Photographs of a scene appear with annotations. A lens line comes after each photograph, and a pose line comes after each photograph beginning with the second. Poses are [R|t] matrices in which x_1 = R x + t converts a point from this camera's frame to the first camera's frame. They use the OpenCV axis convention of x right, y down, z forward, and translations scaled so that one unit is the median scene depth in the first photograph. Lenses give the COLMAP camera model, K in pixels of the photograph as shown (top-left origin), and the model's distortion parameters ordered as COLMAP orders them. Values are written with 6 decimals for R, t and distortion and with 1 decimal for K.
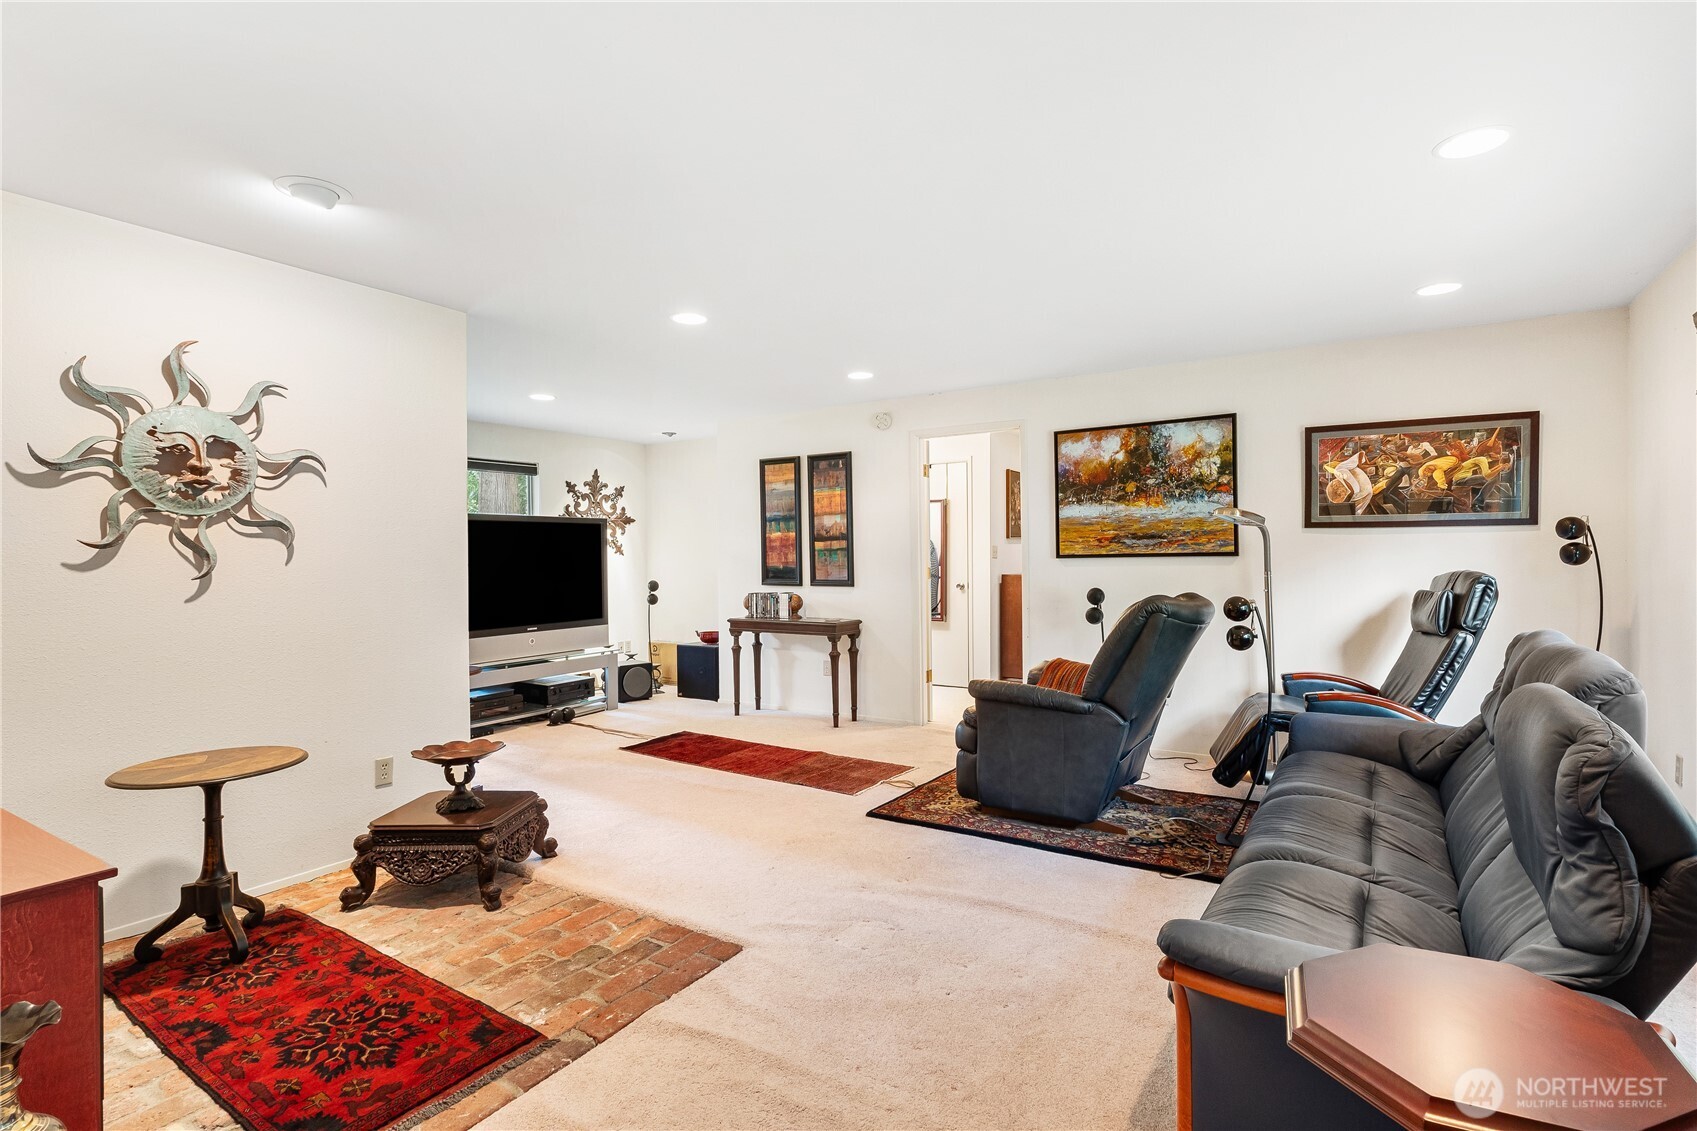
lens RADIAL K [[809.1, 0, 845.3], [0, 809.1, 561.6], [0, 0, 1]] dist [0.002424, 0.000126]
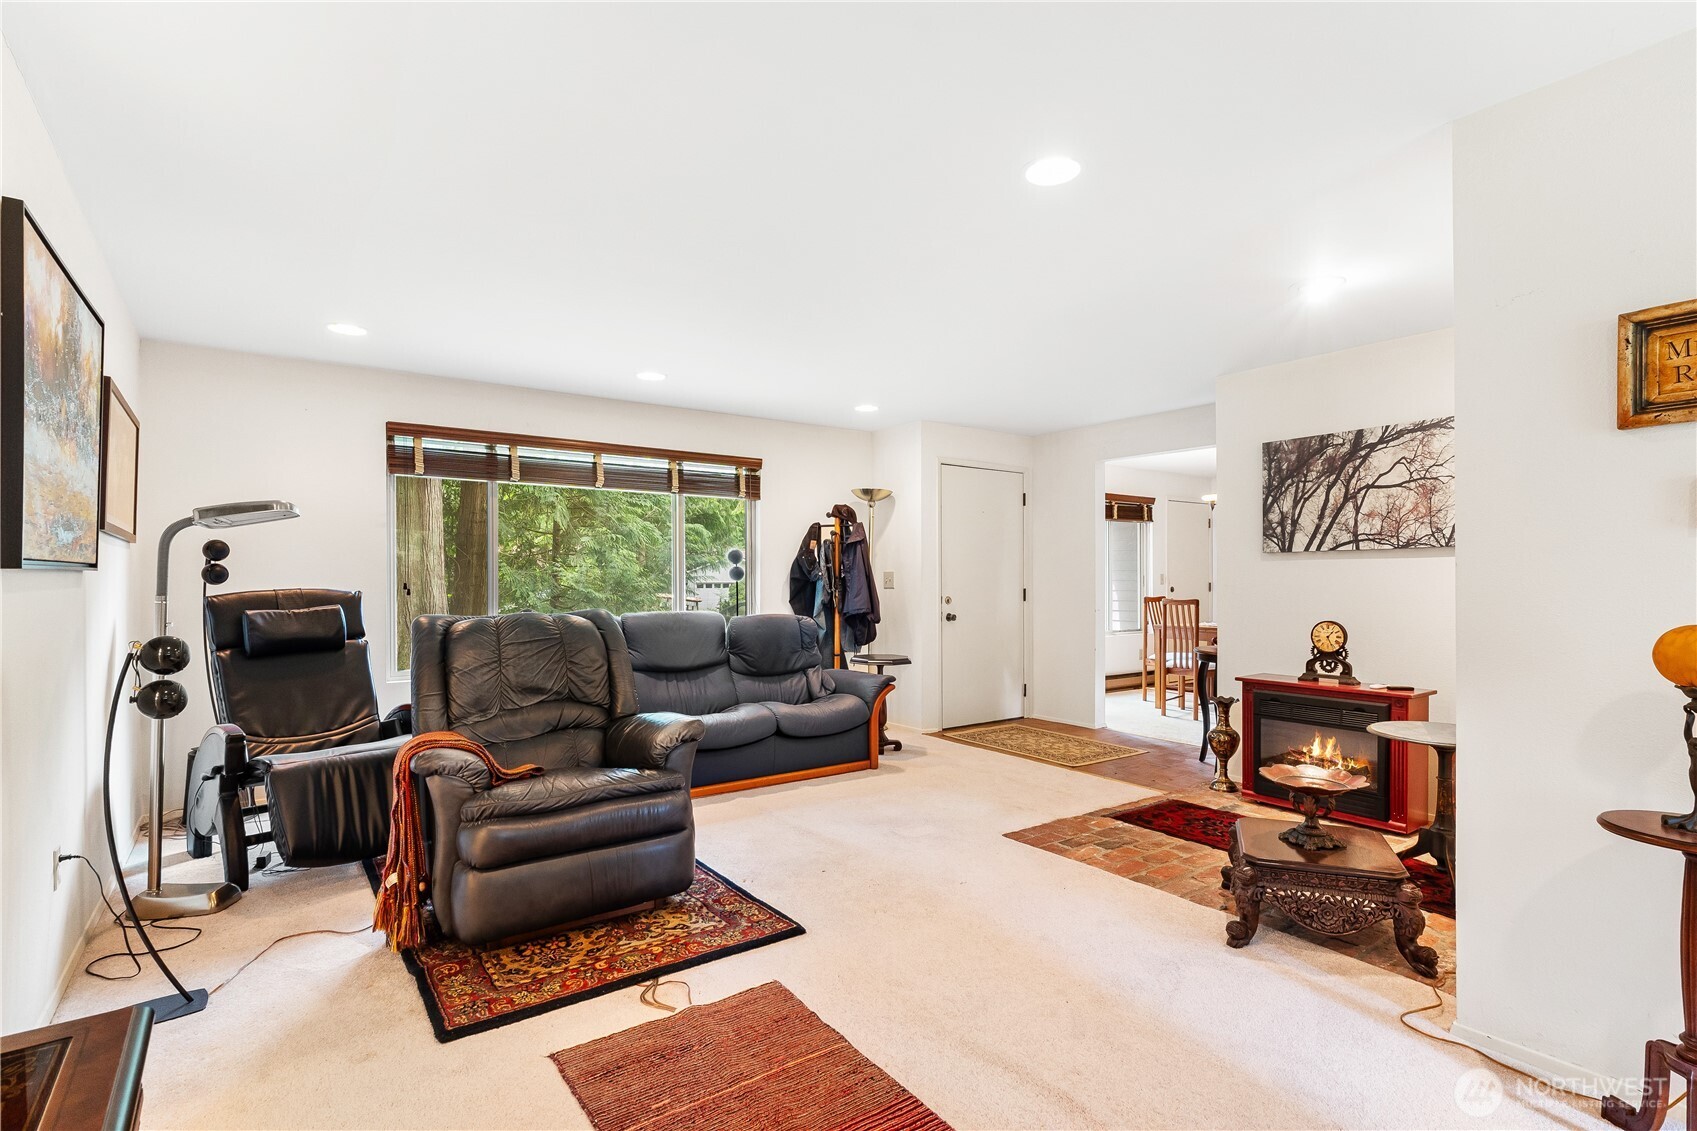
lens RADIAL K [[818.3, 0, 856.8], [0, 818.3, 574.5], [0, 0, 1]] dist [-0.000251, 0.000140]
pose [[-0.938324, 0.016569, 0.345360, -0.186445], [0.016342, 0.999860, -0.003570, 0.003947], [-0.345371, 0.002294, -0.938464, 1.156020]]
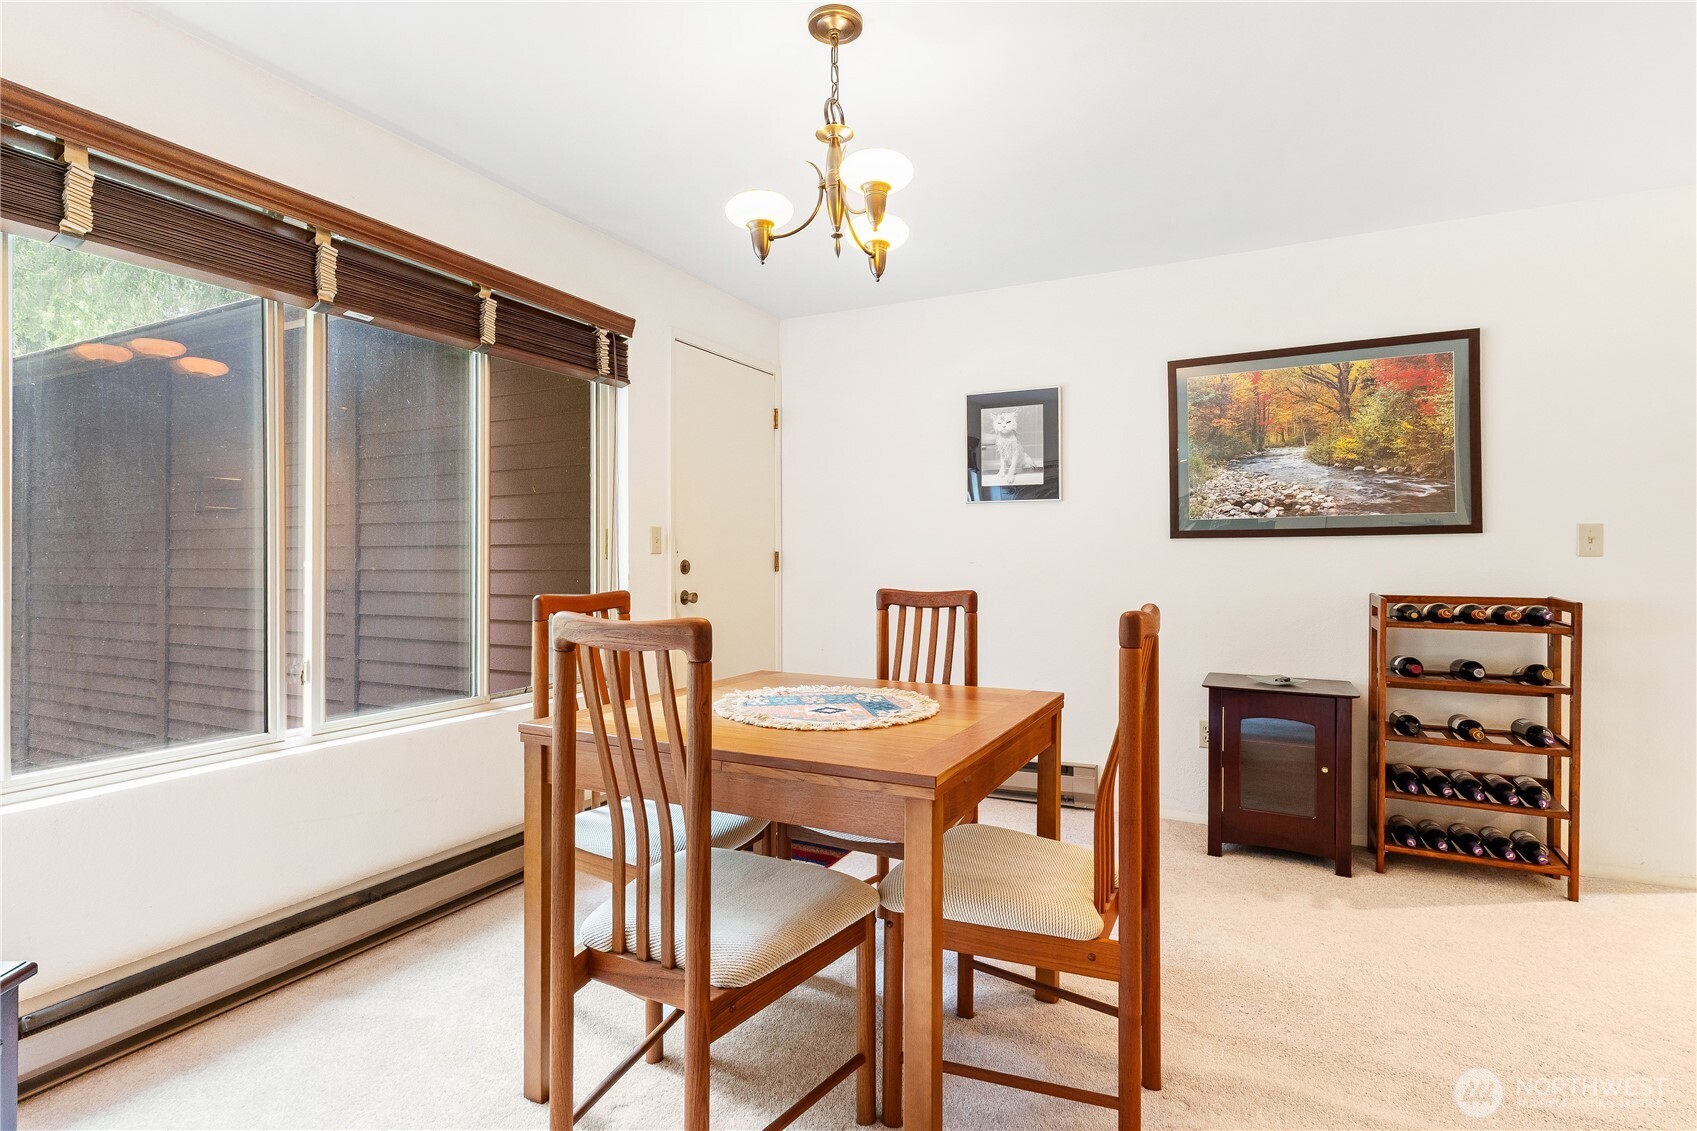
lens RADIAL K [[831.9, 0, 849.3], [0, 831.9, 560.9], [0, 0, 1]] dist [-0.003454, -0.000551]
pose [[-0.992802, 0.012885, -0.119074, -0.266094], [0.011403, 0.999849, 0.013119, 0.027057], [0.119225, 0.011667, -0.992799, 0.028047]]
